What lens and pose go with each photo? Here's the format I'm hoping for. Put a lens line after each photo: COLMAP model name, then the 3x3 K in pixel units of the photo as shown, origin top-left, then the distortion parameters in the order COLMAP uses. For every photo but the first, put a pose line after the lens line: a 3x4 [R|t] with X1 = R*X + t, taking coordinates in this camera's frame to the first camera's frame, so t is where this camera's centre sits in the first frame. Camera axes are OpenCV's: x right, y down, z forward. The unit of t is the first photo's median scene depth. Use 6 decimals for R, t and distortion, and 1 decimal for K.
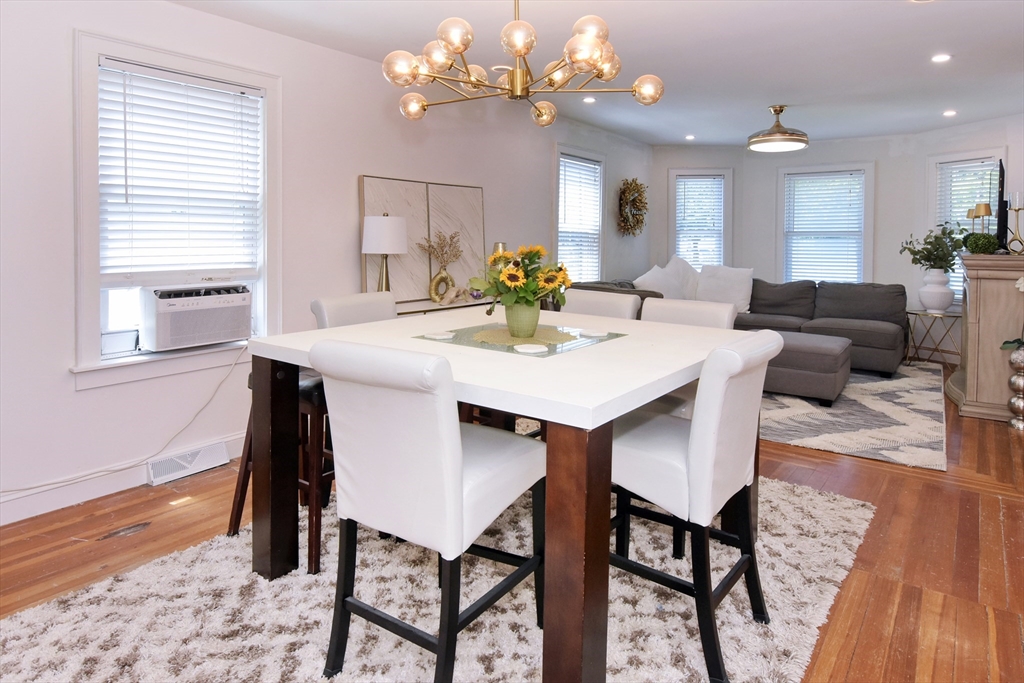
lens RADIAL K [[659.5, 0, 525.0], [0, 659.5, 262.3], [0, 0, 1]] dist [-0.008037, 0.002878]
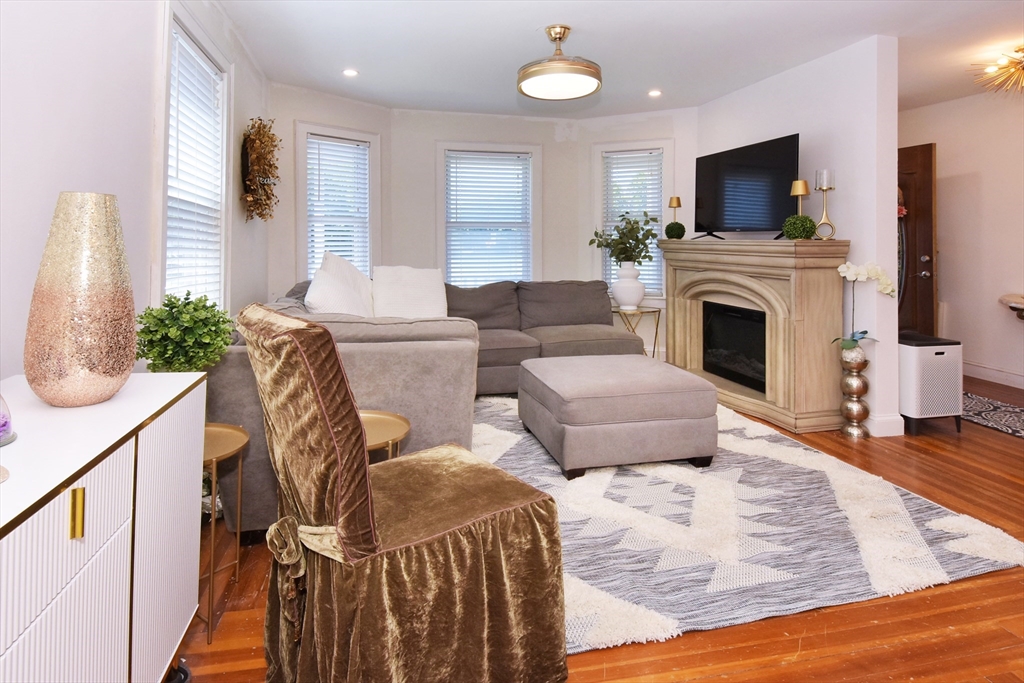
lens RADIAL K [[559.8, 0, 523.3], [0, 559.8, 234.1], [0, 0, 1]] dist [0.011047, -0.014121]
pose [[0.641301, 0.014248, 0.767157, -0.075056], [0.029051, 0.998660, -0.042832, 0.000751], [-0.766739, 0.049755, 0.640027, 0.560632]]
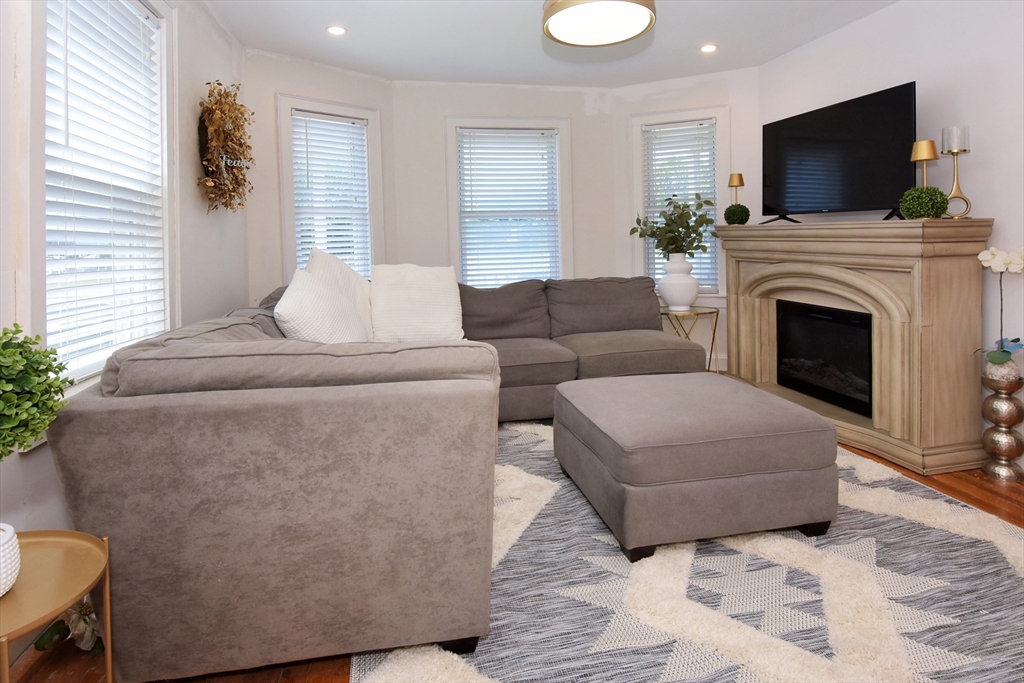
lens RADIAL K [[559.8, 0, 518.4], [0, 559.8, 246.2], [0, 0, 1]] dist [0.011047, -0.014121]
pose [[0.676283, -0.022217, 0.736307, 0.008593], [0.050127, 0.998616, -0.015909, 0.002330], [-0.734935, 0.047668, 0.676461, 0.640767]]
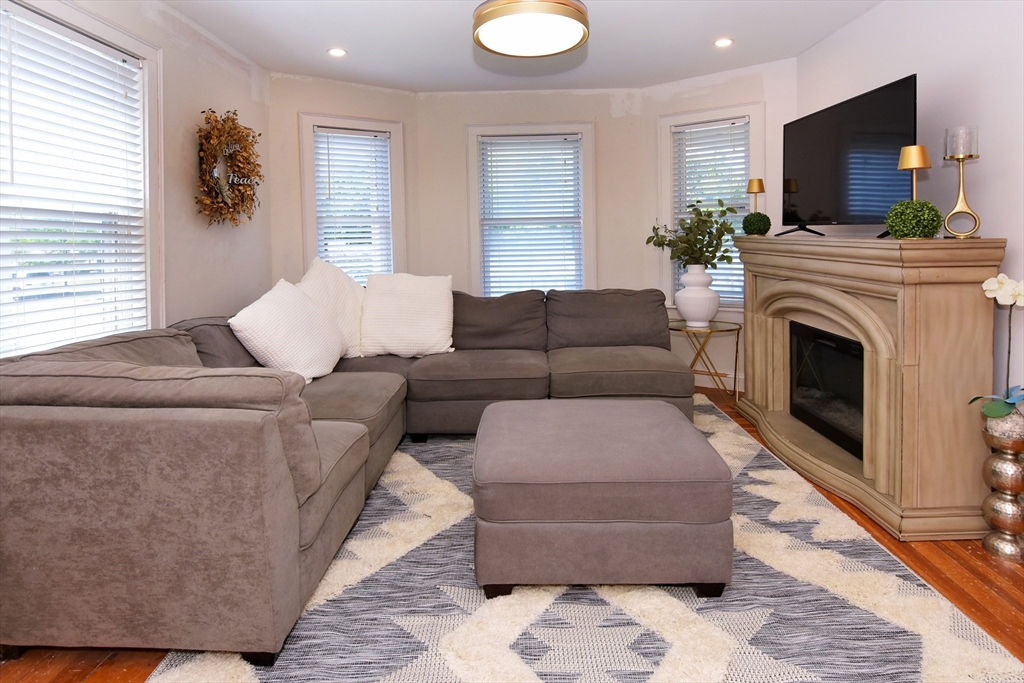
lens RADIAL K [[559.8, 0, 528.5], [0, 559.8, 246.3], [0, 0, 1]] dist [0.011047, -0.014121]
pose [[0.818834, -0.023553, 0.573546, 0.111201], [0.038806, 0.999143, -0.014373, -0.008087], [-0.572717, 0.034026, 0.819047, 0.556933]]
